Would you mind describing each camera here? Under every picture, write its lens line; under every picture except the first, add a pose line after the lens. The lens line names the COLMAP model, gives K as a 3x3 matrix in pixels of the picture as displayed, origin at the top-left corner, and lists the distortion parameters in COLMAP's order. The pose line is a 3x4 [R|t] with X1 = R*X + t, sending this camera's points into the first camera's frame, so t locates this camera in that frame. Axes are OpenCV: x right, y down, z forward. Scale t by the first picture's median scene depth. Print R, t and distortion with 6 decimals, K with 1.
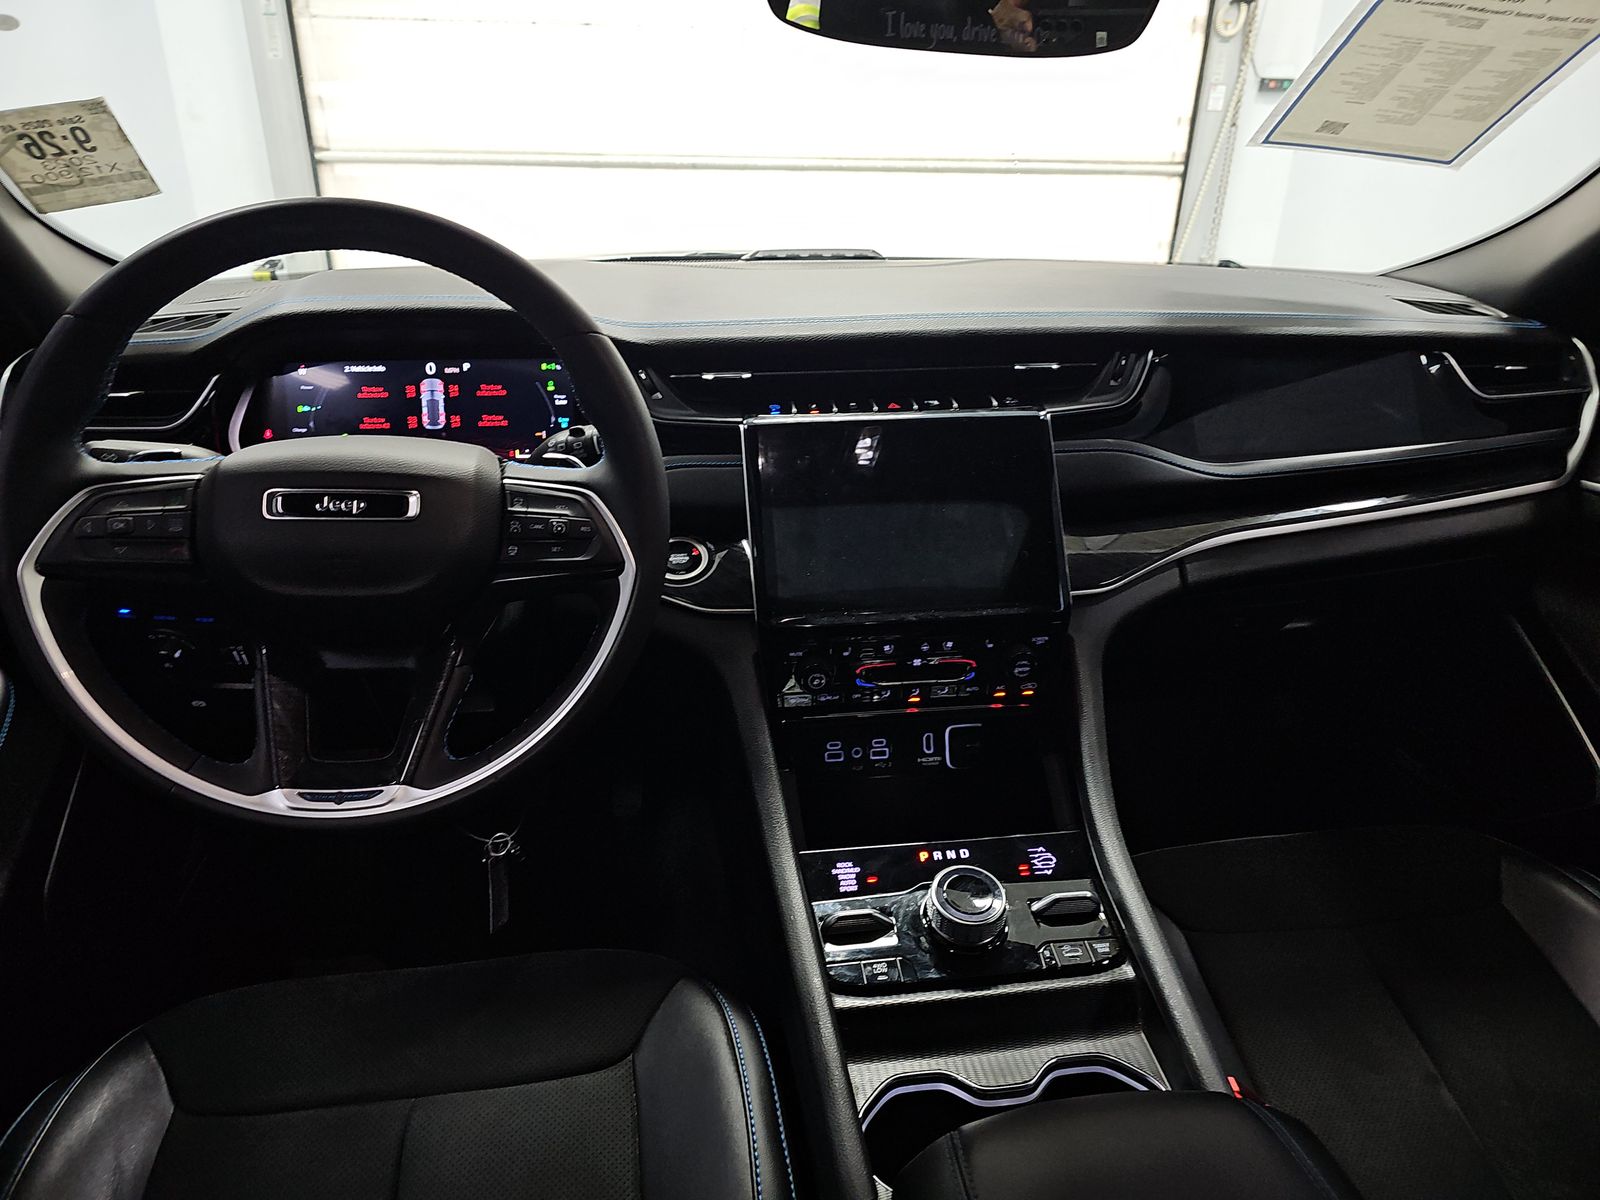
lens RADIAL K [[1075.2, 0, 799.1], [0, 1075.2, 599.3], [0, 0, 1]] dist [-0.002690, -0.017679]
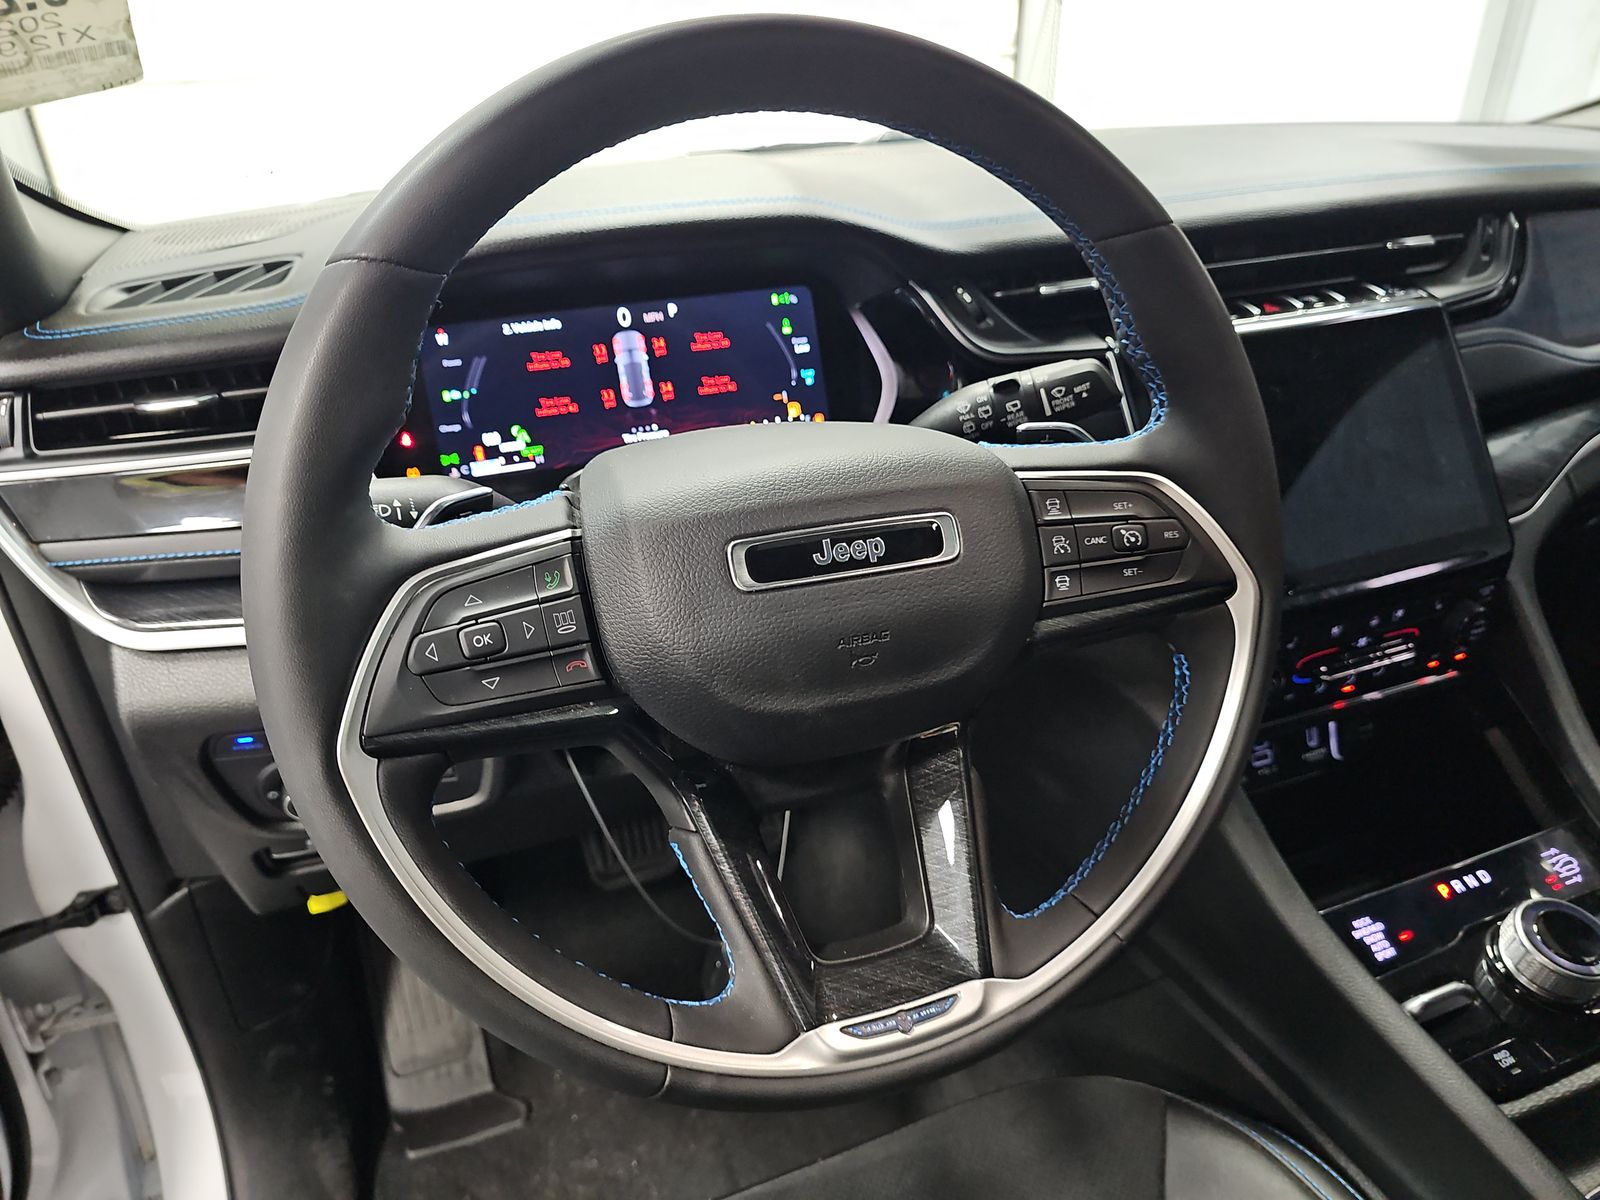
lens RADIAL K [[1075.2, 0, 735.0], [0, 1075.2, 612.1], [0, 0, 1]] dist [-0.002690, -0.017679]
pose [[0.974736, -0.141065, 0.173178, -0.419615], [0.127053, 0.987846, 0.089545, -0.081099], [-0.183705, -0.065280, 0.980811, 0.300137]]
